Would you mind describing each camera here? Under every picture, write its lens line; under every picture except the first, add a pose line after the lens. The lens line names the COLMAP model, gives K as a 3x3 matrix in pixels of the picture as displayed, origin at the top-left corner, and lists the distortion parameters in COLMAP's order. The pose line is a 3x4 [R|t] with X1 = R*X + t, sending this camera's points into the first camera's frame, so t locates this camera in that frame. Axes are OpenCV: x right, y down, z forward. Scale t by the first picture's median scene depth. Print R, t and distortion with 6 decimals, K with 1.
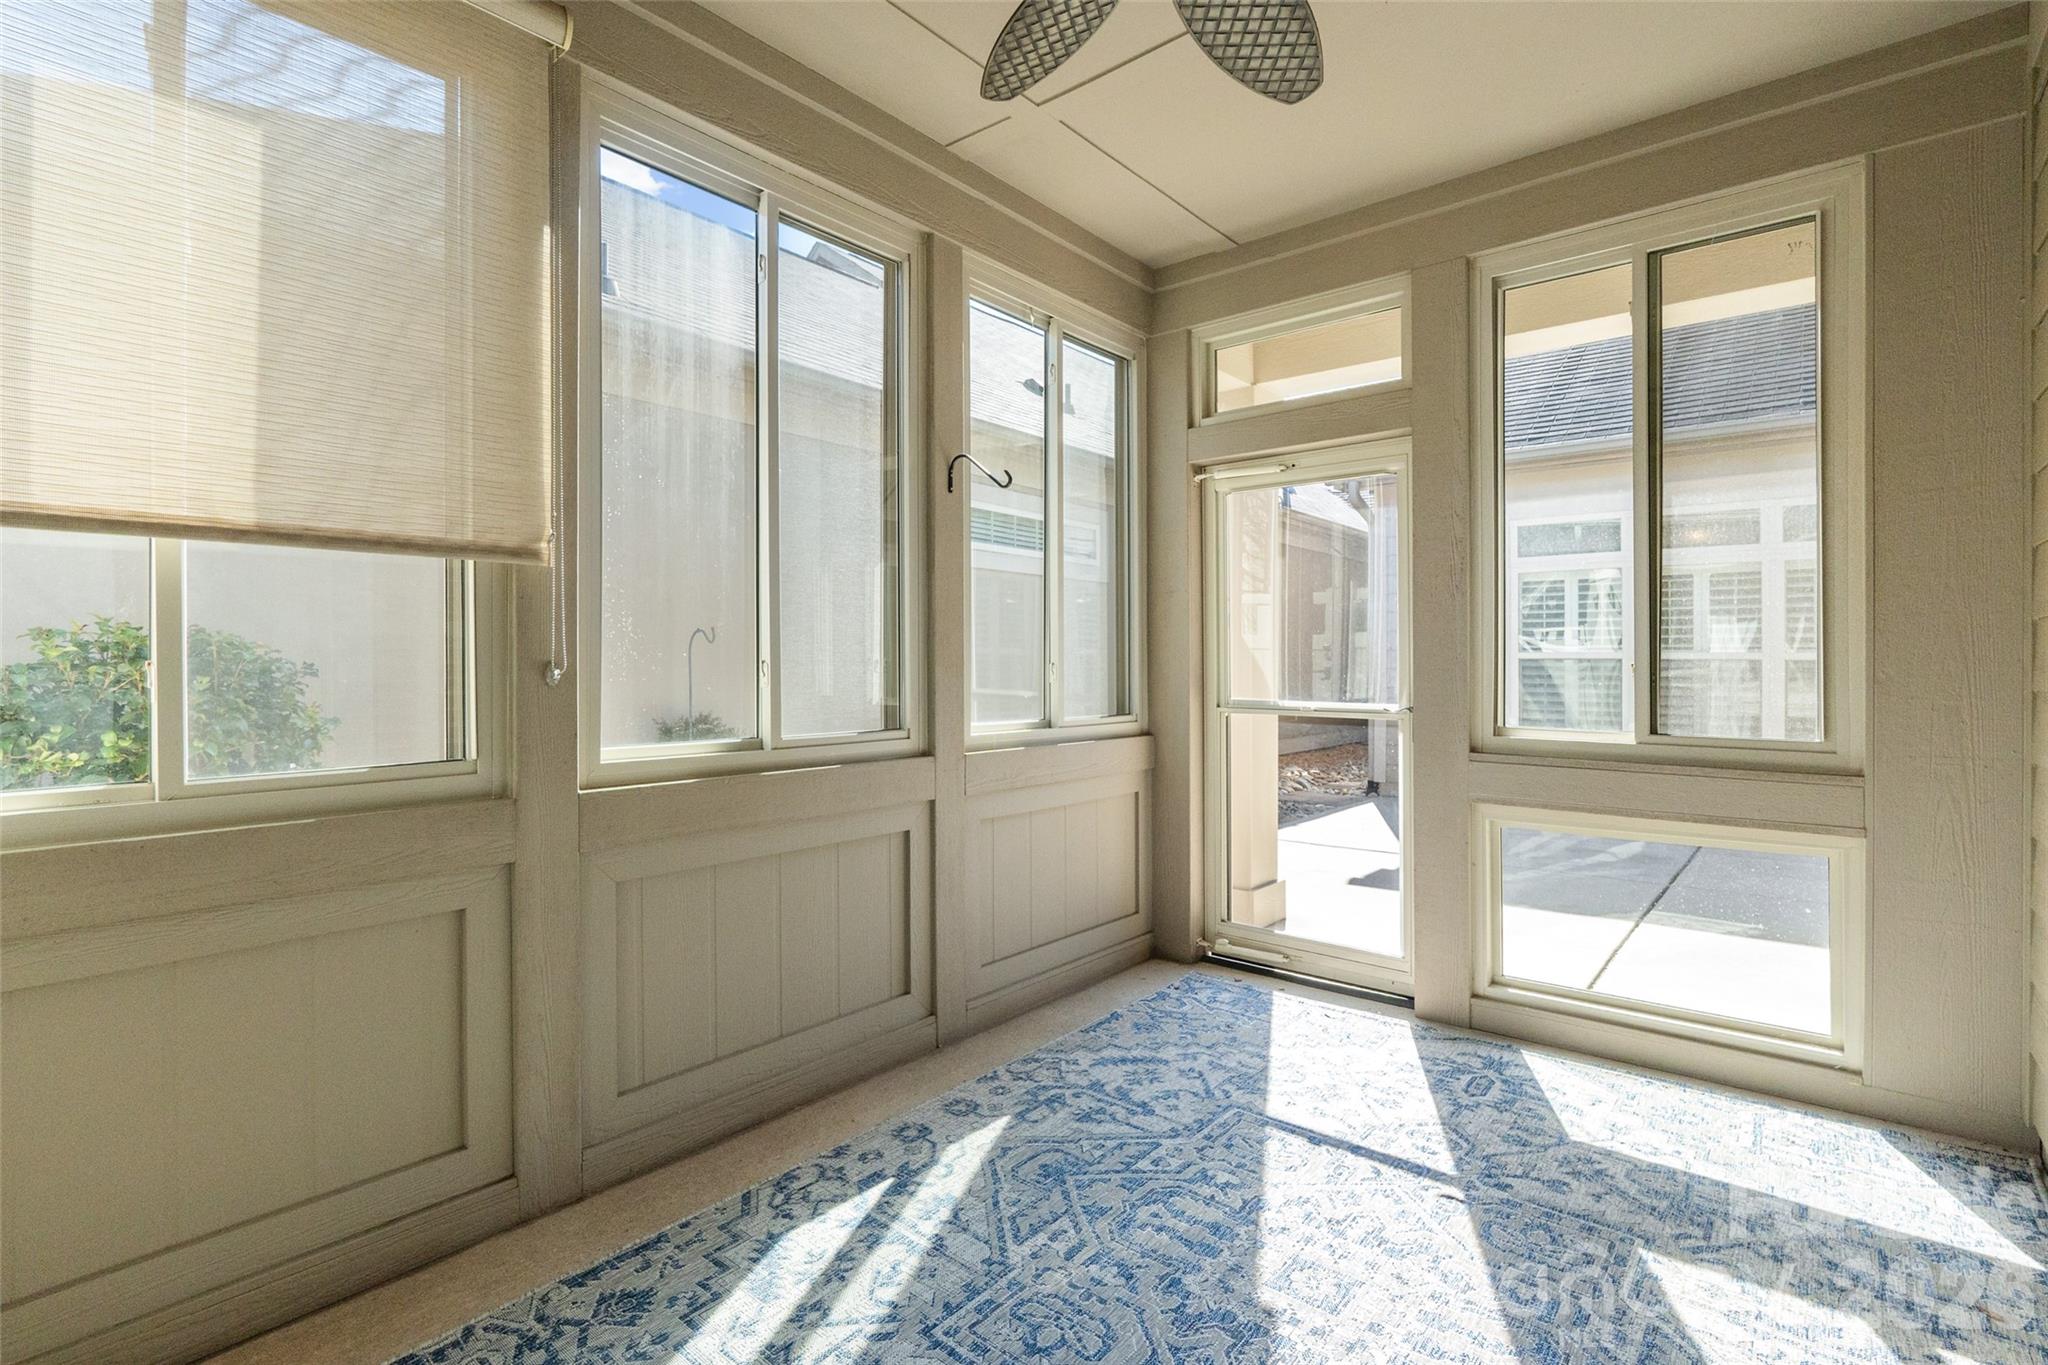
lens RADIAL K [[957.2, 0, 1019.6], [0, 957.2, 663.3], [0, 0, 1]] dist [-0.005442, 0.000280]
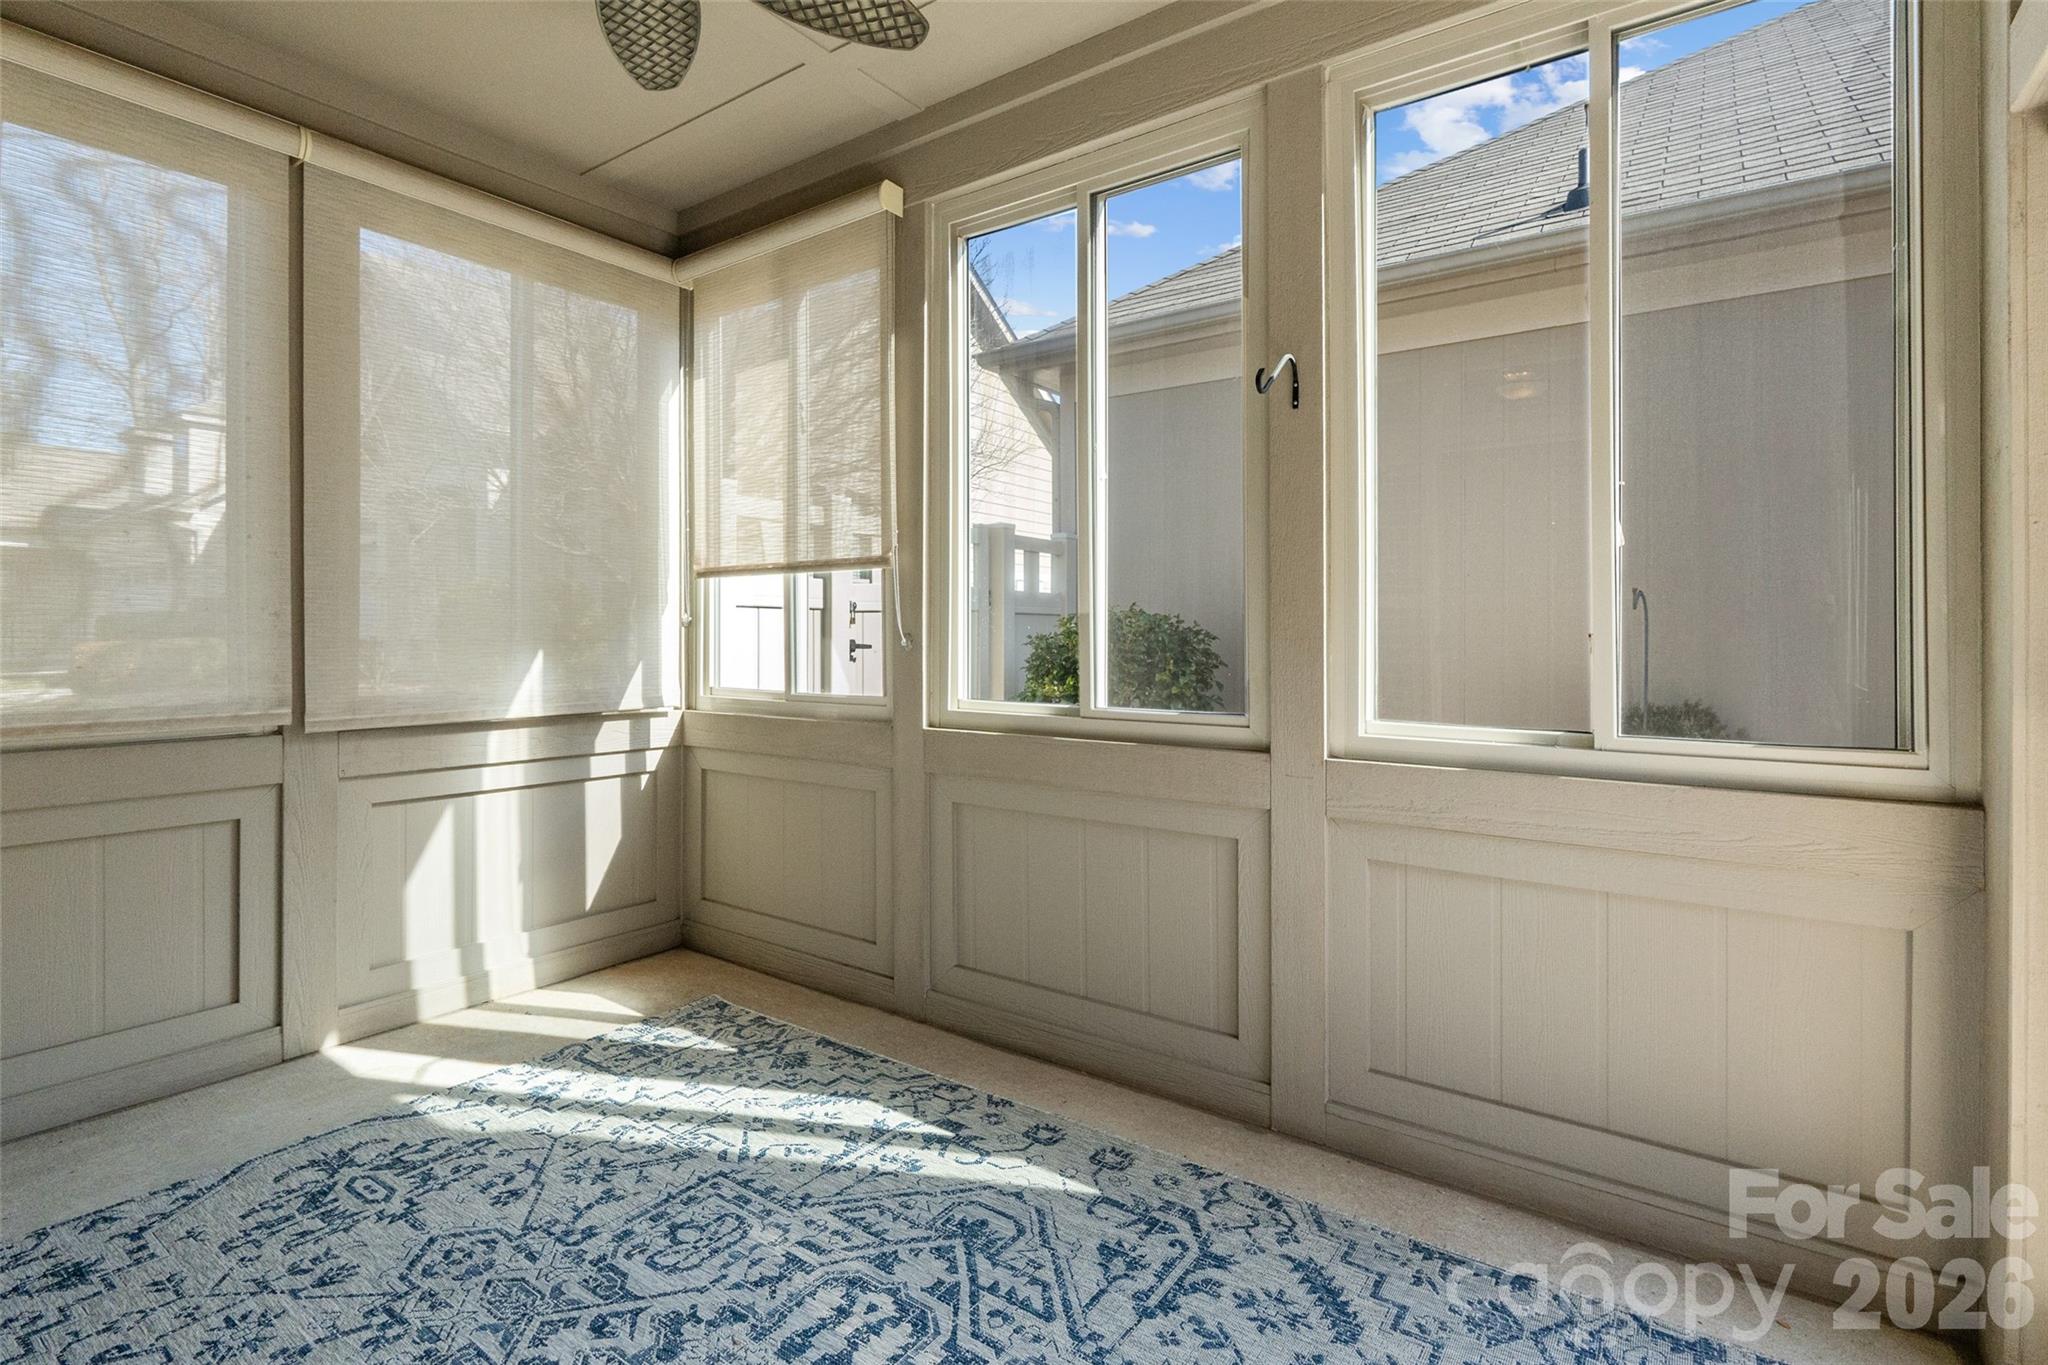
lens RADIAL K [[957.2, 0, 1019.8], [0, 957.2, 639.5], [0, 0, 1]] dist [-0.005442, 0.000280]
pose [[0.095686, 0.006061, -0.995393, 0.831299], [-0.000911, 0.999982, 0.006001, -0.001391], [0.995411, 0.000333, 0.095690, 0.901252]]
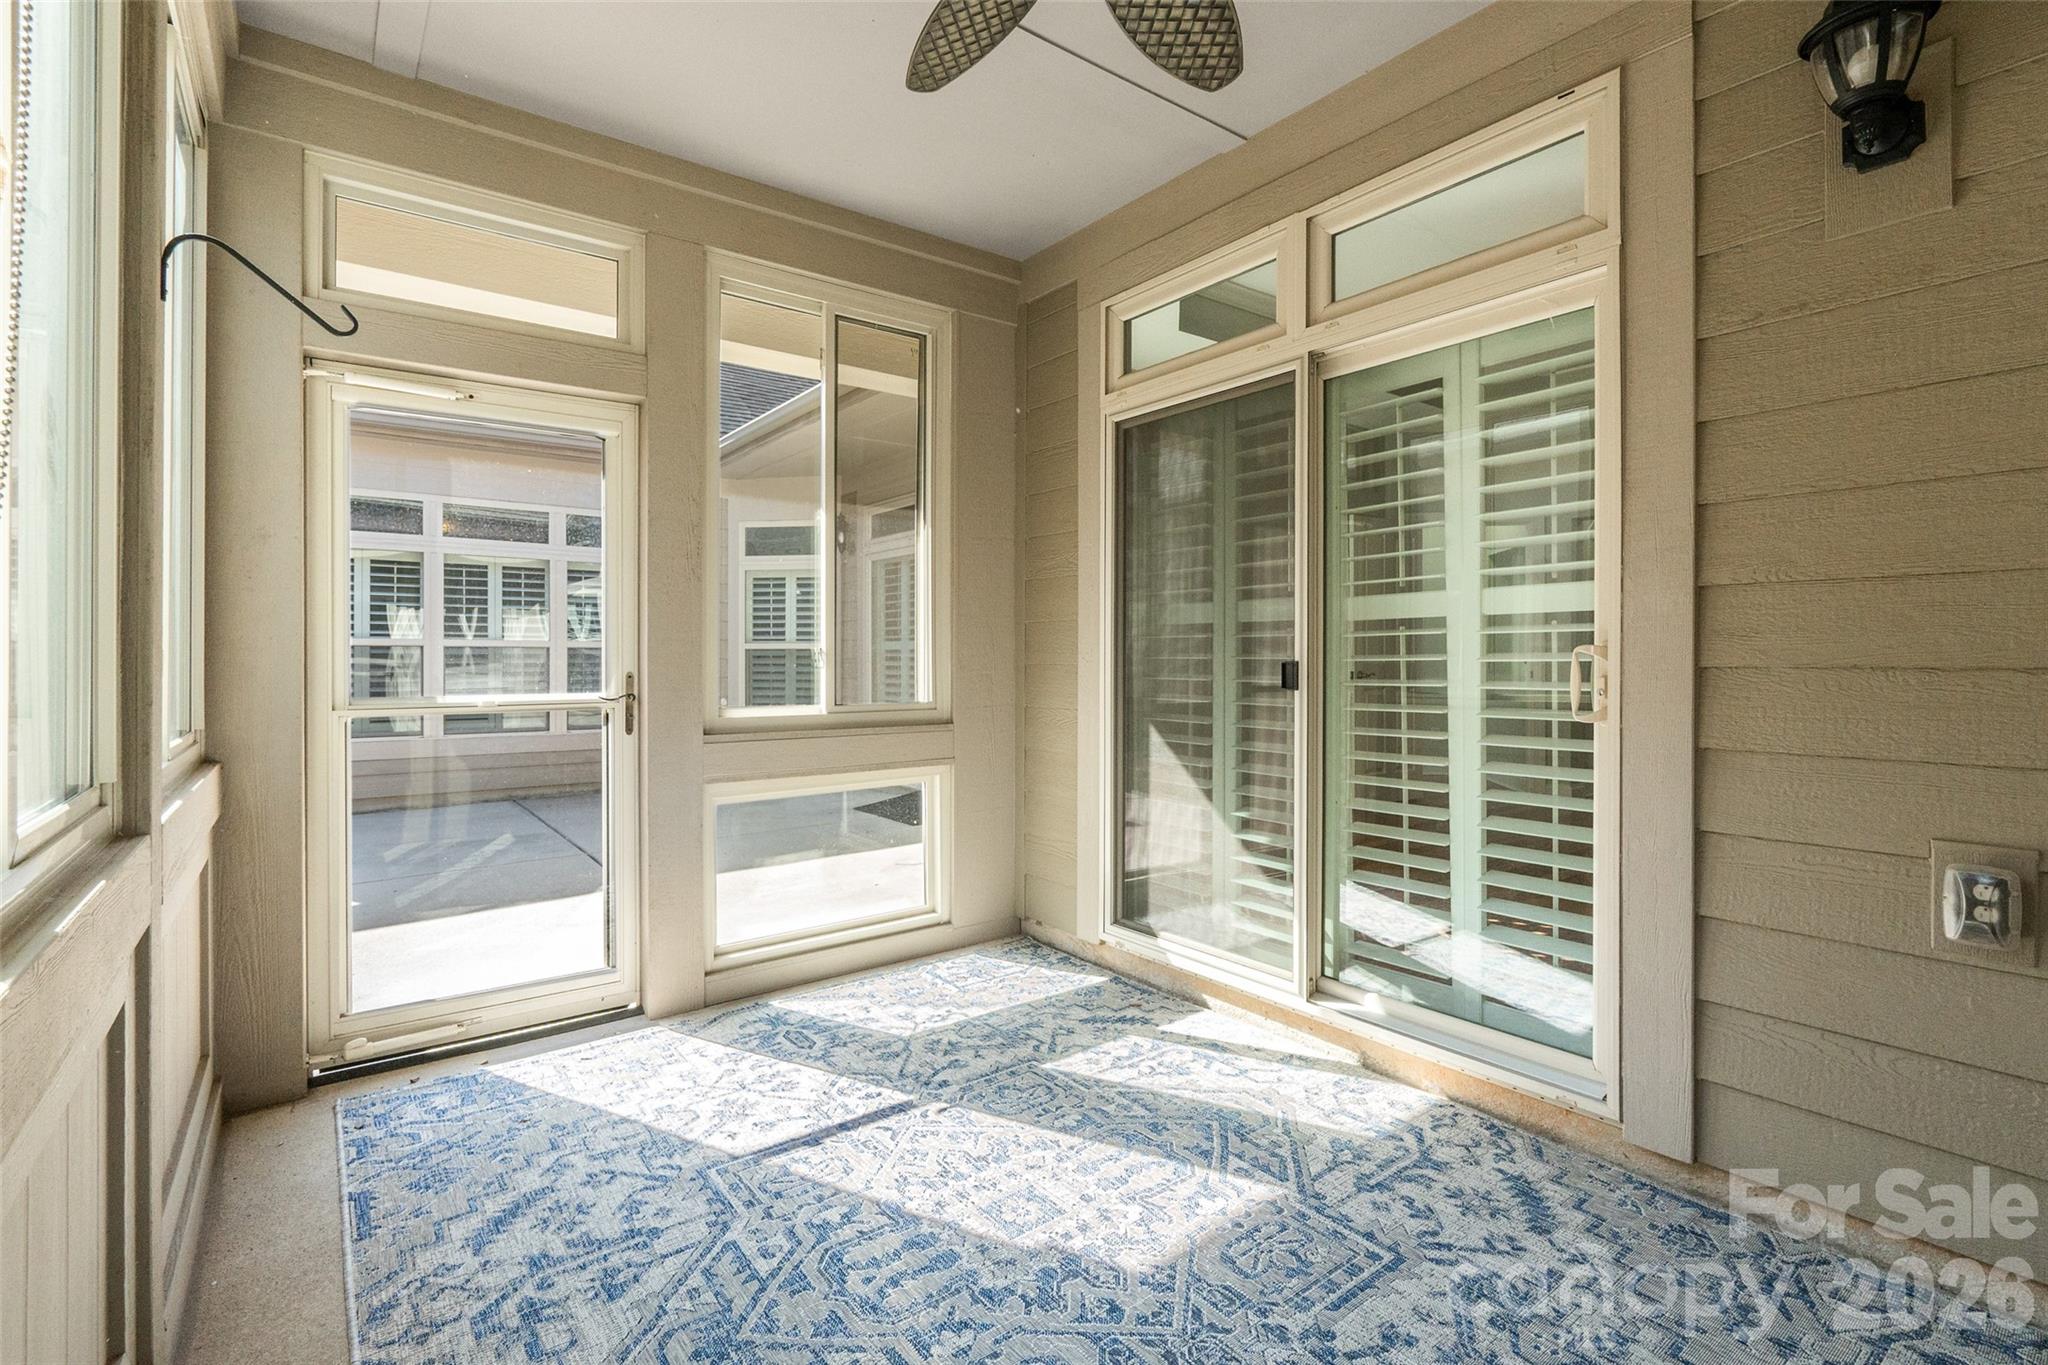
lens RADIAL K [[957.2, 0, 1034.0], [0, 957.2, 651.0], [0, 0, 1]] dist [-0.005442, 0.000280]
pose [[0.211583, 0.000085, 0.977360, -0.579500], [0.001682, 0.999998, -0.000451, 0.005904], [-0.977359, 0.001739, 0.211582, 0.574359]]
